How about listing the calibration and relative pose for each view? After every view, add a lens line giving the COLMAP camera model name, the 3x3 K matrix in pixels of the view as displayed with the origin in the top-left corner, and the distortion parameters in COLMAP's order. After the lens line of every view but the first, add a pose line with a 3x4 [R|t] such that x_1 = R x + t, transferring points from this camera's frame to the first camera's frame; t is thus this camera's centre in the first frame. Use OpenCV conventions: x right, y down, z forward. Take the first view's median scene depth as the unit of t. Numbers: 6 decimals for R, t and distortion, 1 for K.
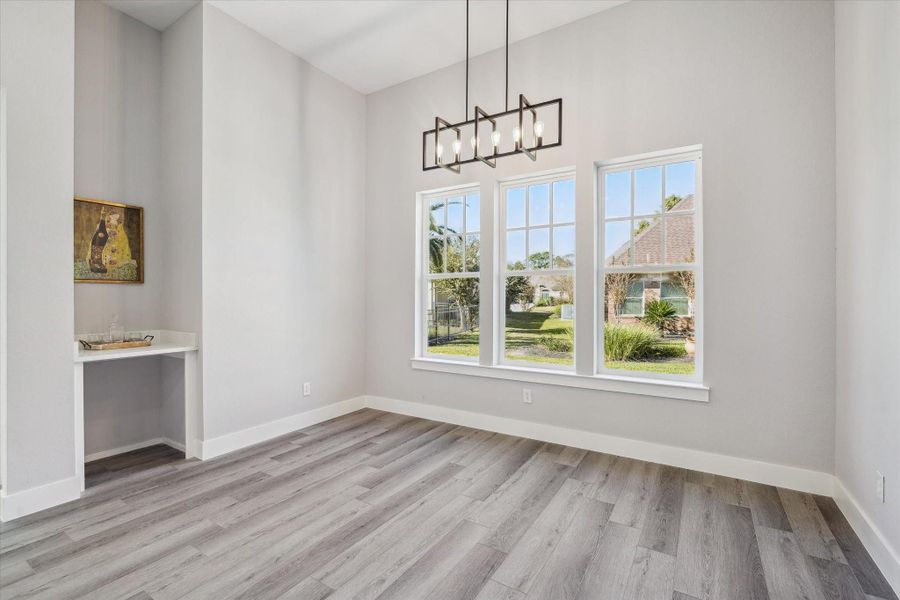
lens RADIAL K [[404.2, 0, 448.6], [0, 404.2, 300.5], [0, 0, 1]] dist [-0.008519, 0.000040]
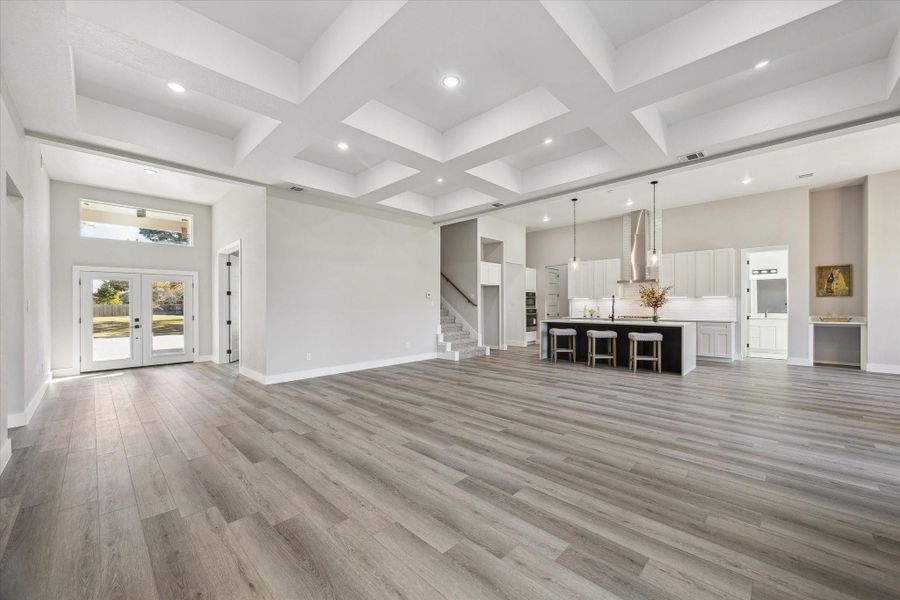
lens RADIAL K [[344.3, 0, 454.7], [0, 344.3, 304.4], [0, 0, 1]] dist [0.001553, -0.000364]
pose [[-0.207942, 0.001800, -0.978139, 1.841017], [0.001887, 0.999997, 0.001439, -0.001232], [0.978139, -0.001547, -0.207945, -0.934691]]
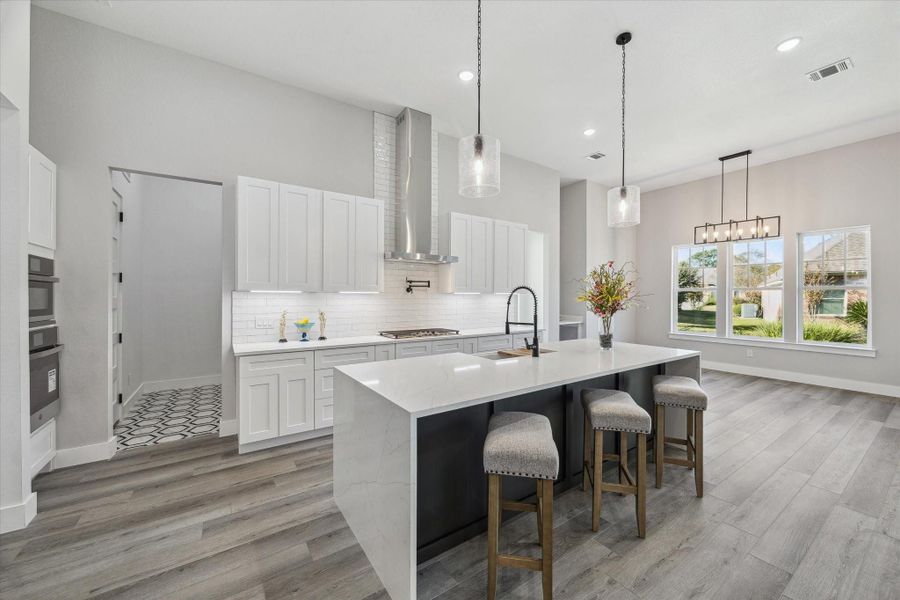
lens RADIAL K [[344.3, 0, 448.3], [0, 344.3, 297.9], [0, 0, 1]] dist [0.001553, -0.000364]
pose [[0.914666, 0.003398, -0.404195, -0.520352], [-0.003657, 0.999993, 0.000132, -0.025547], [0.404193, 0.001358, 0.914673, -1.239931]]
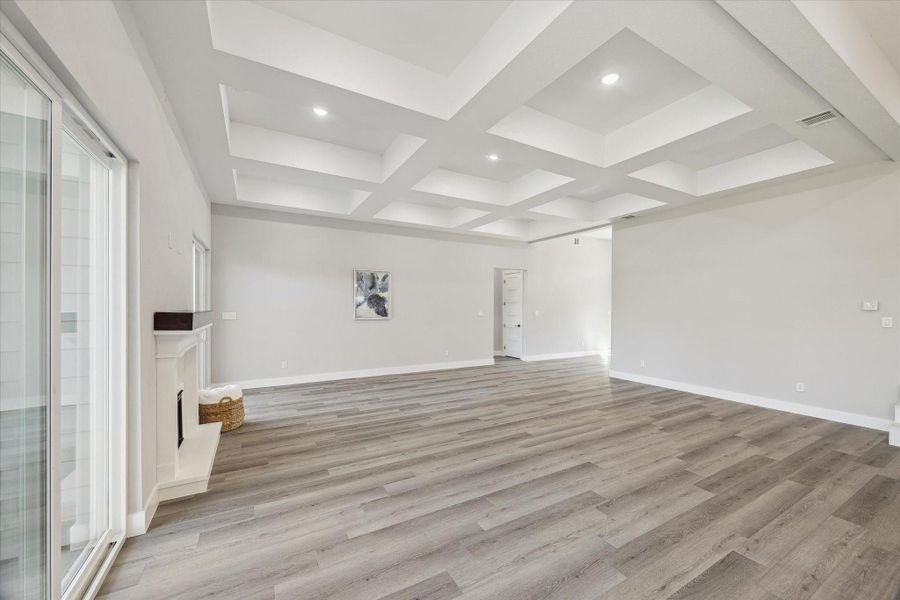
lens RADIAL K [[344.3, 0, 448.9], [0, 344.3, 303.3], [0, 0, 1]] dist [0.001553, -0.000364]
pose [[-0.880241, 0.002505, 0.474520, 0.173396], [-0.001952, 0.999958, -0.008899, -0.054416], [-0.474523, -0.008759, -0.880200, 0.281525]]
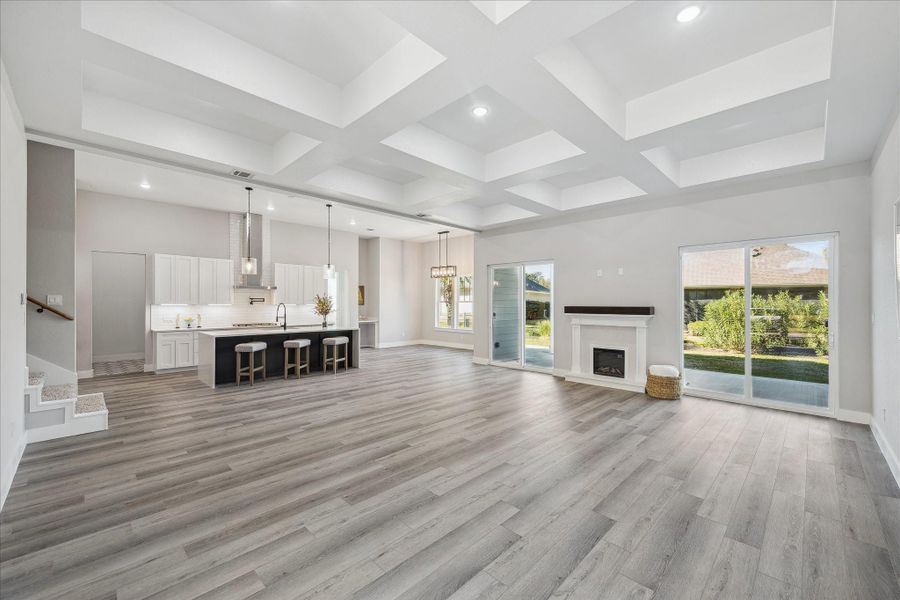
lens RADIAL K [[365.9, 0, 446.8], [0, 365.9, 303.0], [0, 0, 1]] dist [0.001086, -0.000166]
pose [[0.973299, 0.000003, -0.229539, 0.911220], [-0.001938, 0.999964, -0.008207, -0.037994], [0.229531, 0.008432, 0.973265, -2.456520]]
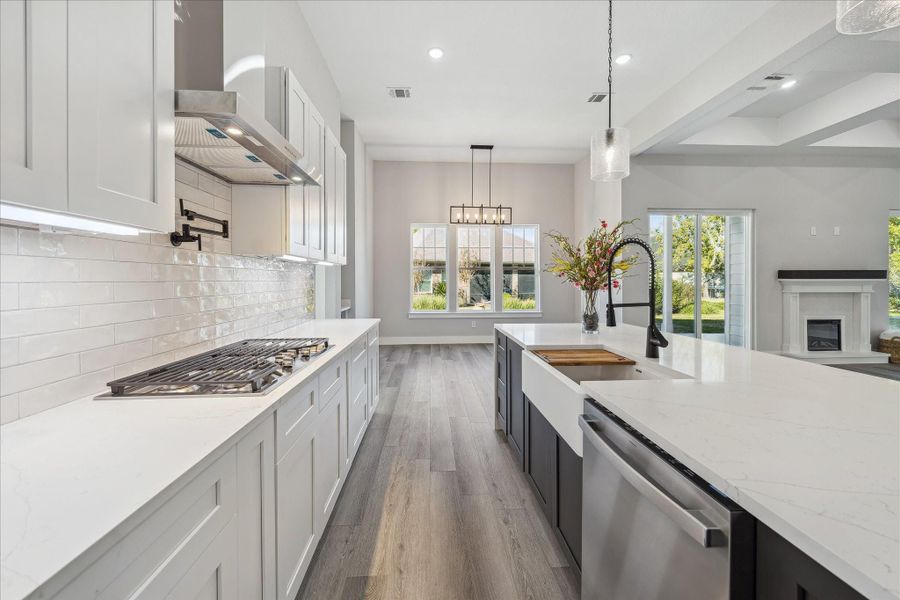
lens RADIAL K [[365.9, 0, 445.0], [0, 365.9, 282.4], [0, 0, 1]] dist [0.001086, -0.000166]
pose [[0.820678, -0.007359, 0.571343, -1.226329], [0.008965, 0.999960, 0.000002, 0.005041], [-0.571320, 0.005121, 0.820711, -0.634614]]
